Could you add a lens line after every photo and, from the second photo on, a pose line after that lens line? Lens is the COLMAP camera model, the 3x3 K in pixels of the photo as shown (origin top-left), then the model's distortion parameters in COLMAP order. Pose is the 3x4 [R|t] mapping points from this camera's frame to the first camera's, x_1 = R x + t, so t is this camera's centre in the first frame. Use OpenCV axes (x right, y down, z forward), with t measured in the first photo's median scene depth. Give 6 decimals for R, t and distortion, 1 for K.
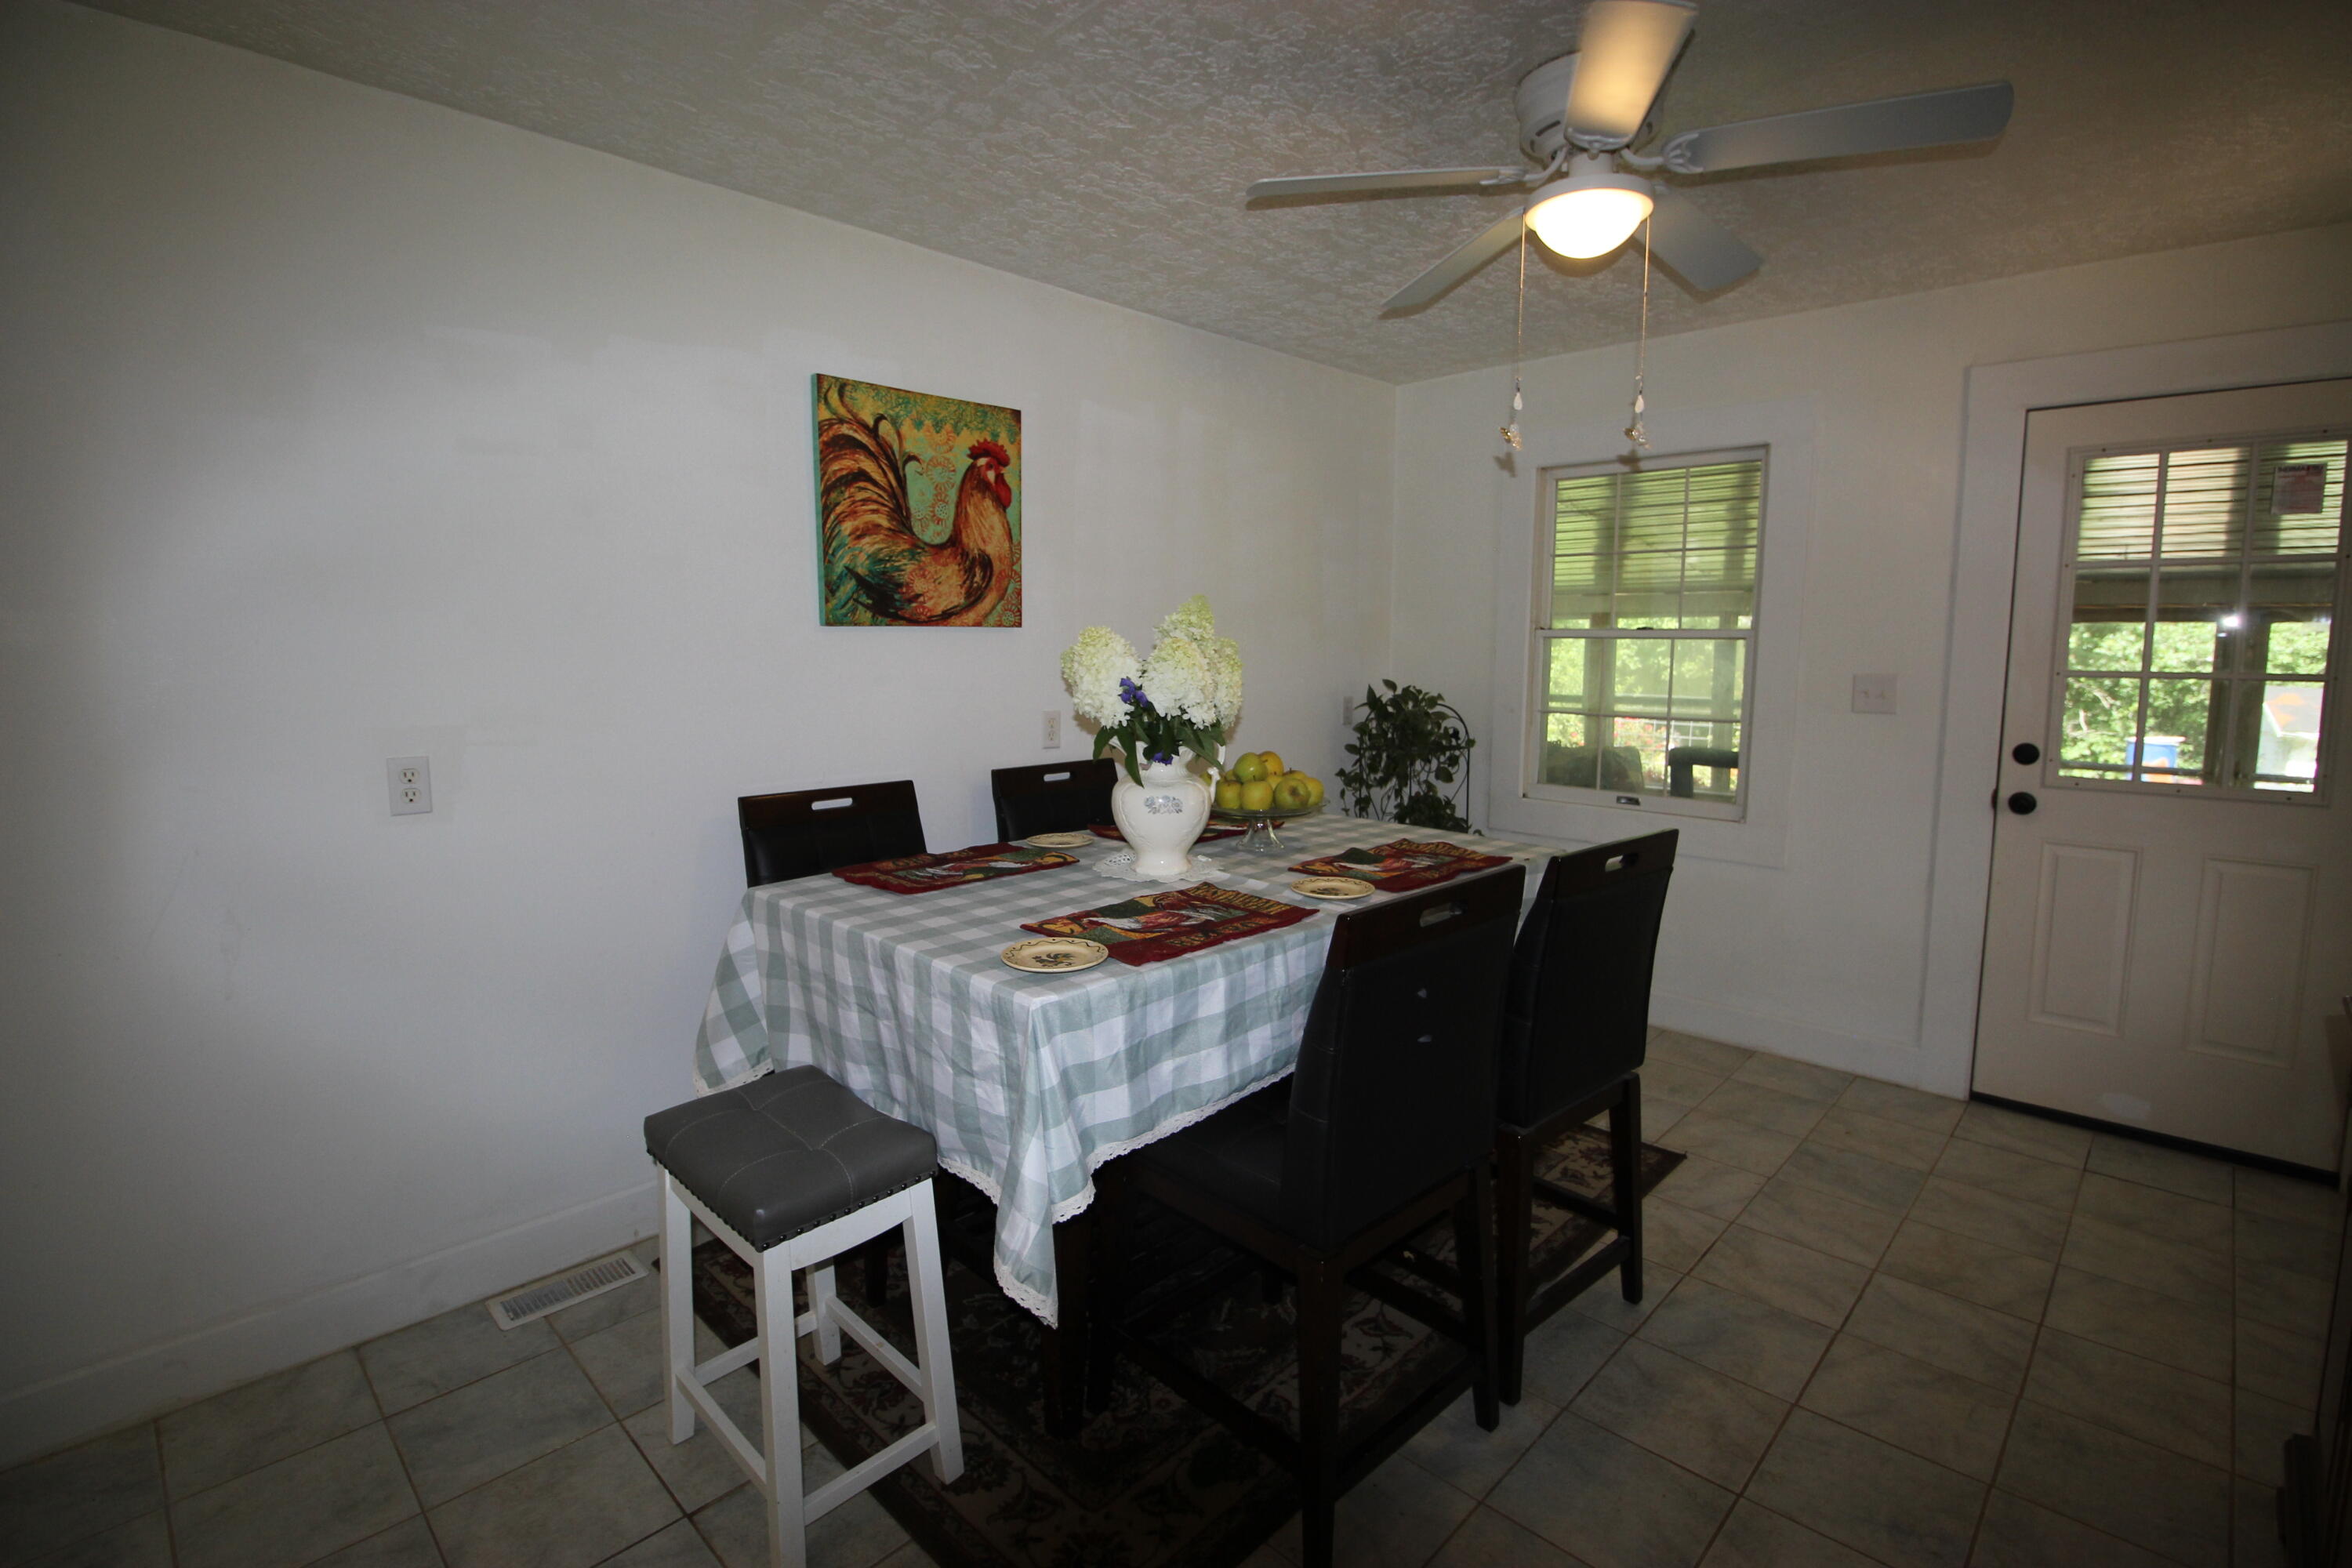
lens RADIAL K [[1099.0, 0, 1175.7], [0, 1099.0, 774.3], [0, 0, 1]] dist [-0.001930, -0.011866]
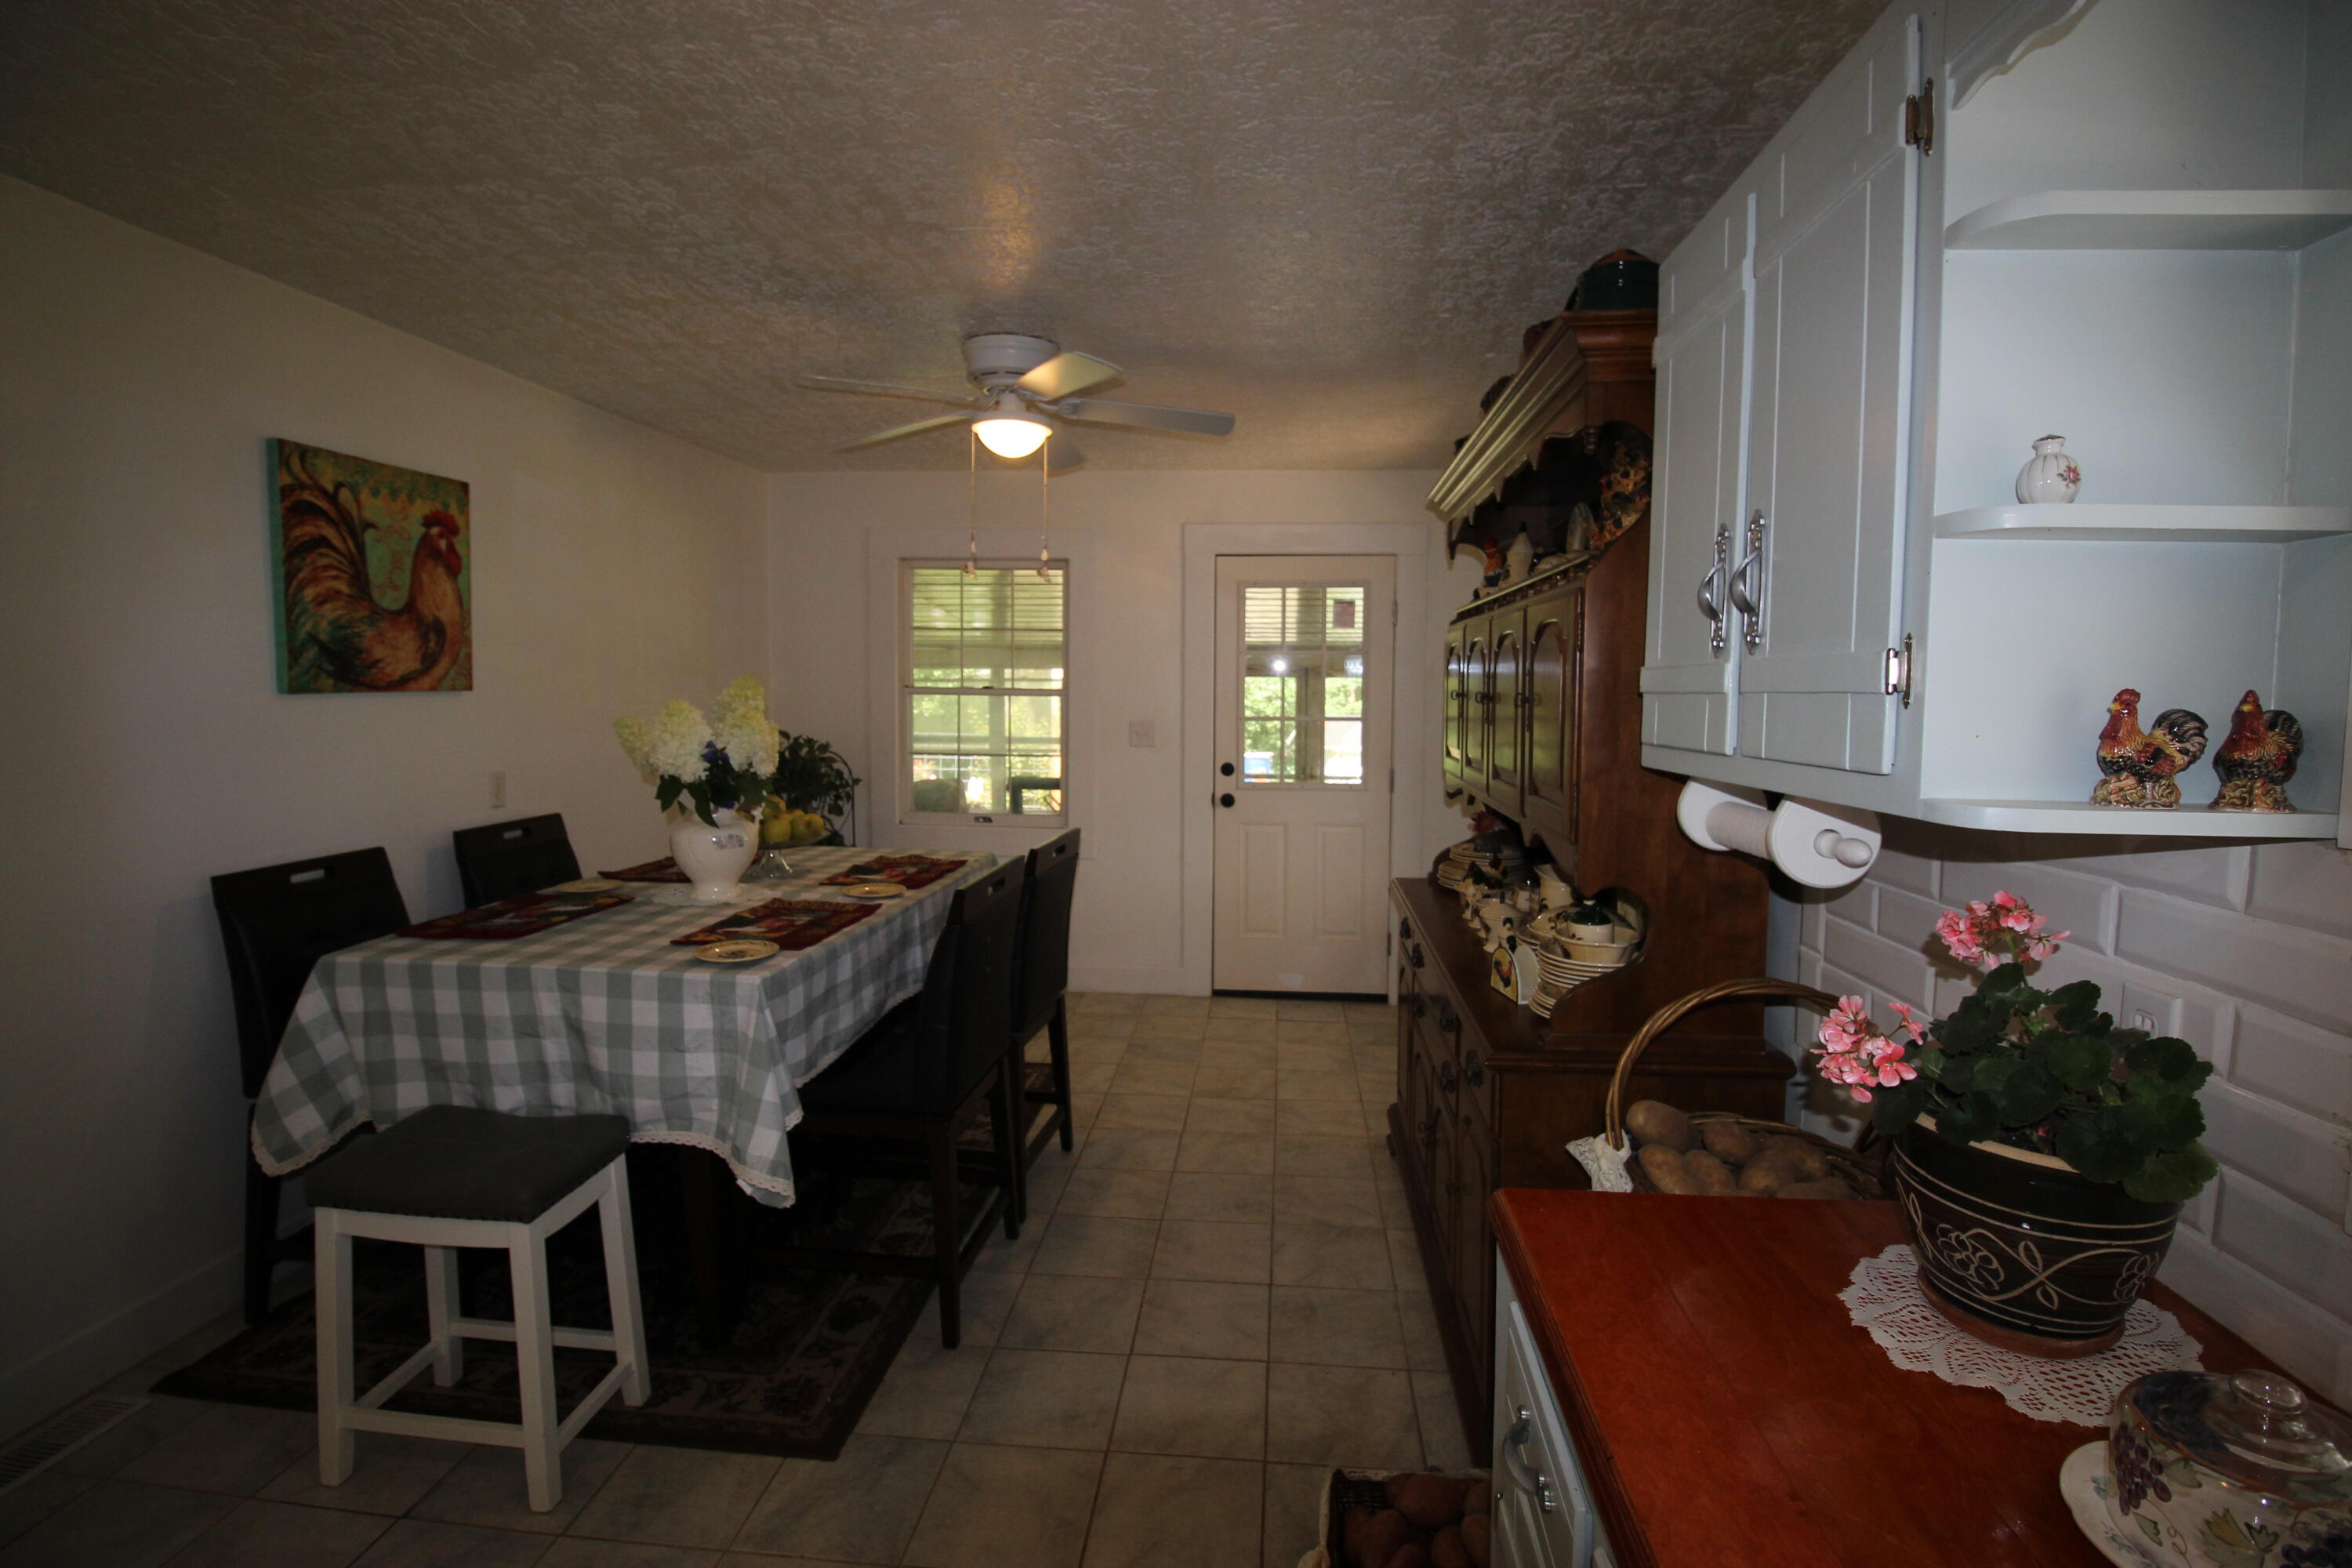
lens RADIAL K [[1099.0, 0, 1175.7], [0, 1099.0, 774.3], [0, 0, 1]] dist [-0.001930, -0.011866]
pose [[0.785174, -0.047664, 0.617438, -0.292629], [0.068688, 0.997585, -0.010339, -0.000417], [-0.615454, 0.050528, 0.786552, -0.228624]]
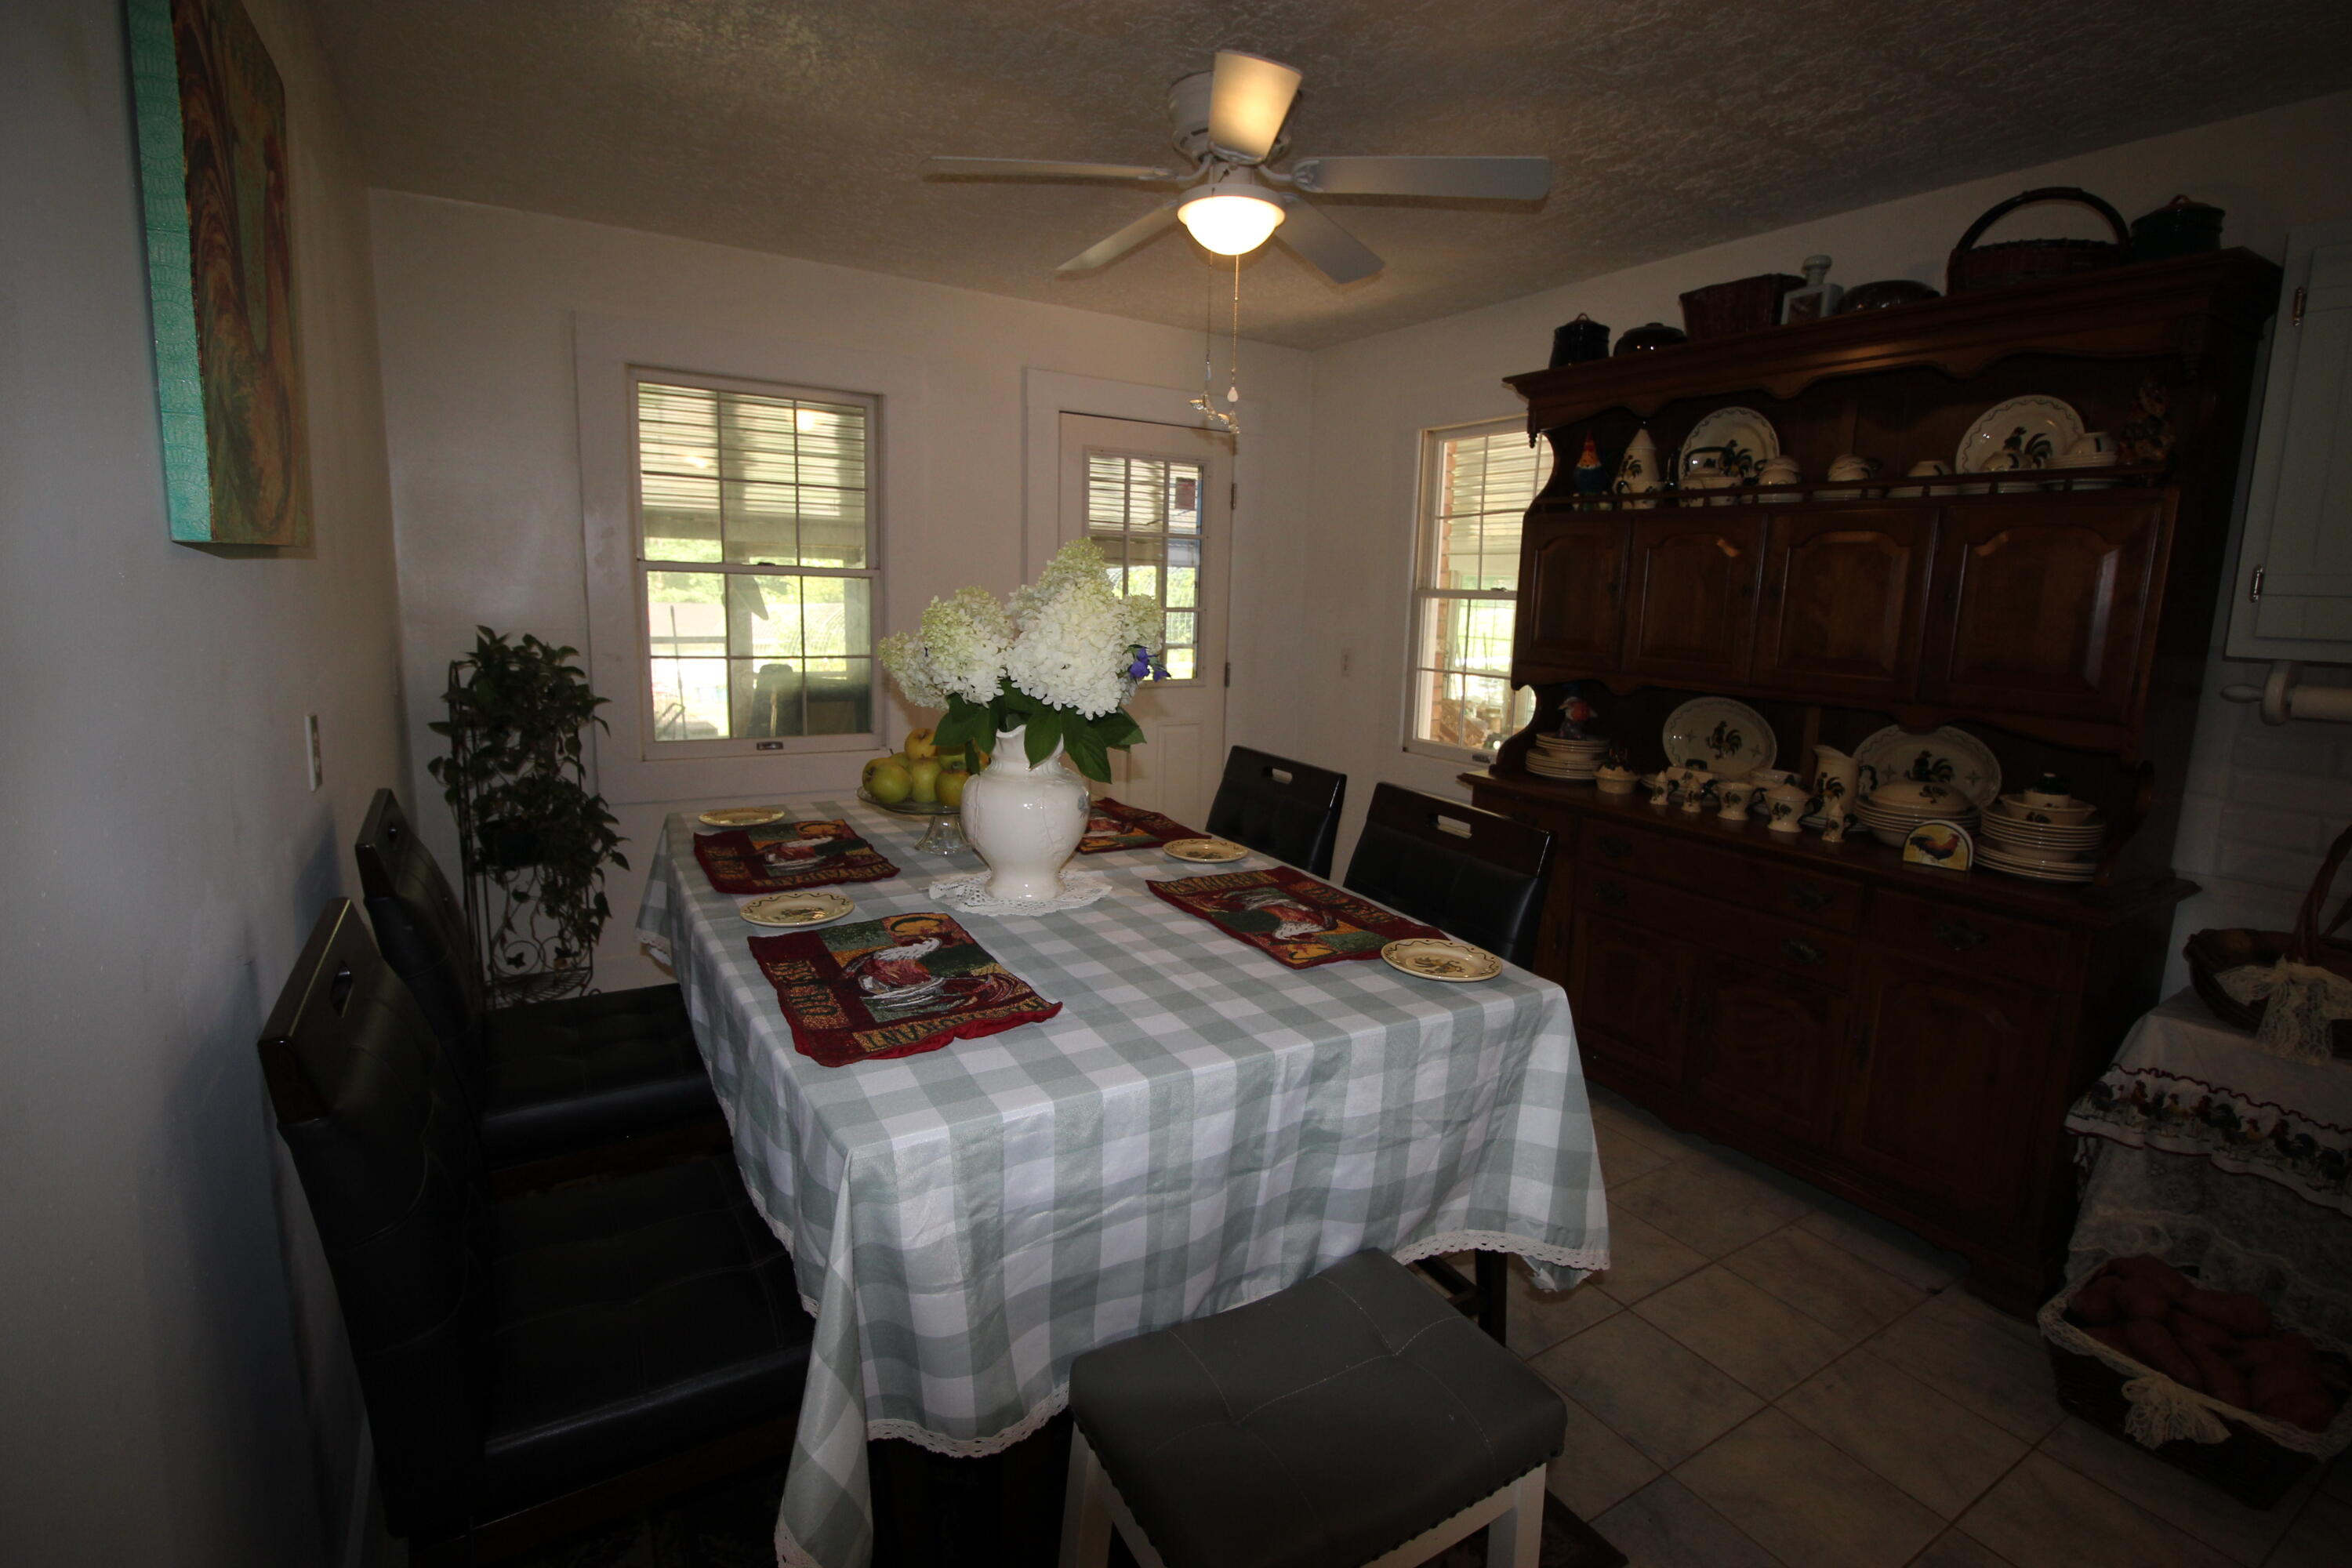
lens RADIAL K [[1092.2, 0, 1195.1], [0, 1092.2, 768.4], [0, 0, 1]] dist [-0.001520, -0.010345]
pose [[0.220110, -0.161548, 0.962005, -0.573493], [0.087977, 0.985460, 0.145358, -0.088205], [-0.971500, 0.052639, 0.231122, 0.583547]]
